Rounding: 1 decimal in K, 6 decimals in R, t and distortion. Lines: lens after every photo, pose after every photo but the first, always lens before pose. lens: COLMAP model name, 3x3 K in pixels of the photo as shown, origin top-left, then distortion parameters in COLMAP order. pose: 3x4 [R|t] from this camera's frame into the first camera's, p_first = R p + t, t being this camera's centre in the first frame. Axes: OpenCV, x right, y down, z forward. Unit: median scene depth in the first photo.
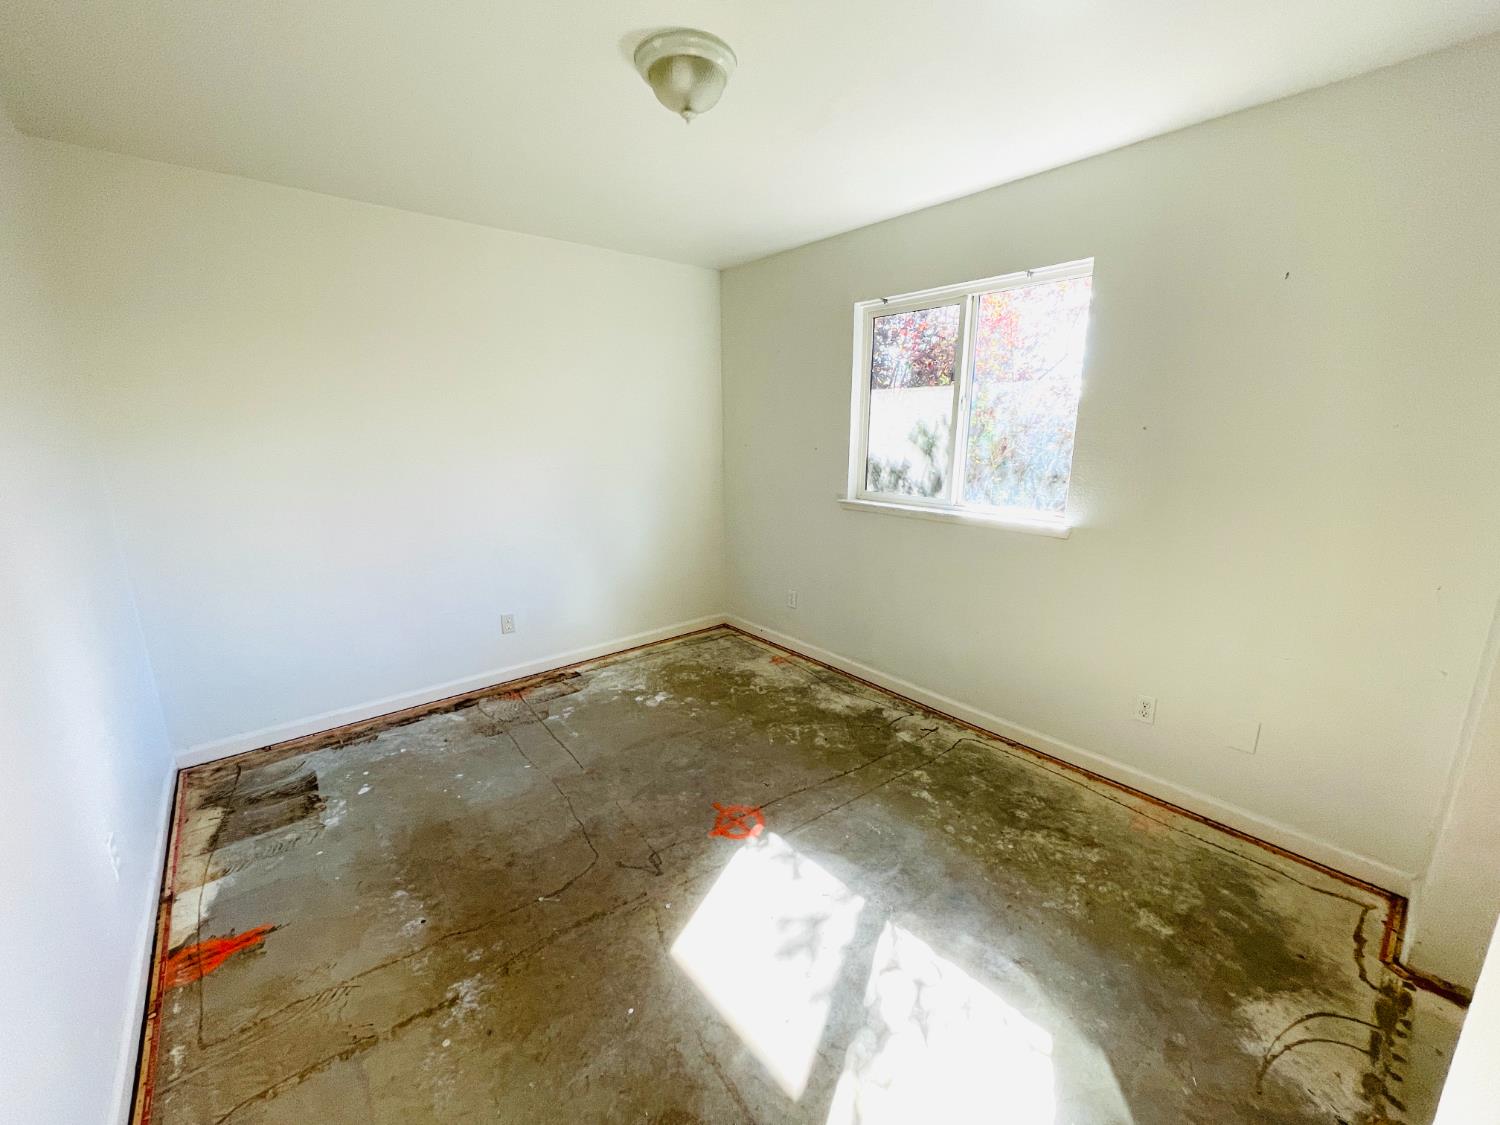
lens RADIAL K [[606.9, 0, 755.4], [0, 606.9, 567.7], [0, 0, 1]] dist [-0.003403, 0.002832]
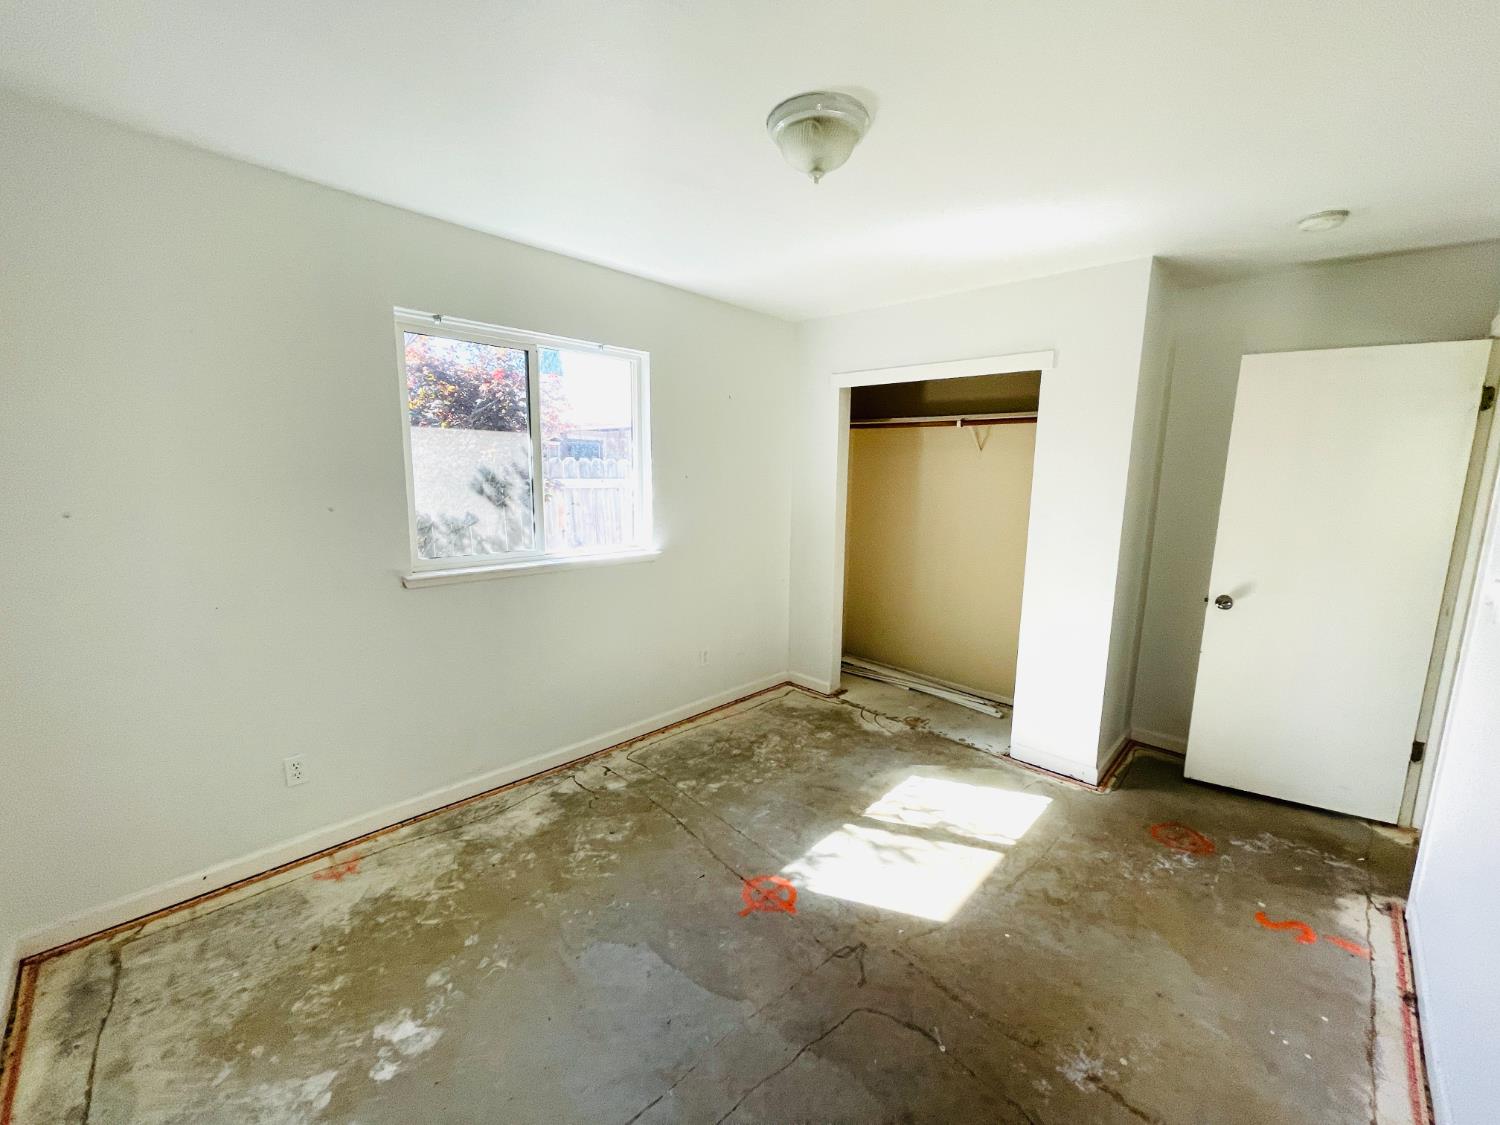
lens RADIAL K [[606.9, 0, 753.2], [0, 606.9, 559.4], [0, 0, 1]] dist [-0.003403, 0.002832]
pose [[-0.107360, -0.149190, 0.982963, -0.776021], [0.209322, 0.963125, 0.169041, -0.219083], [-0.971935, 0.223904, -0.072172, 0.865463]]
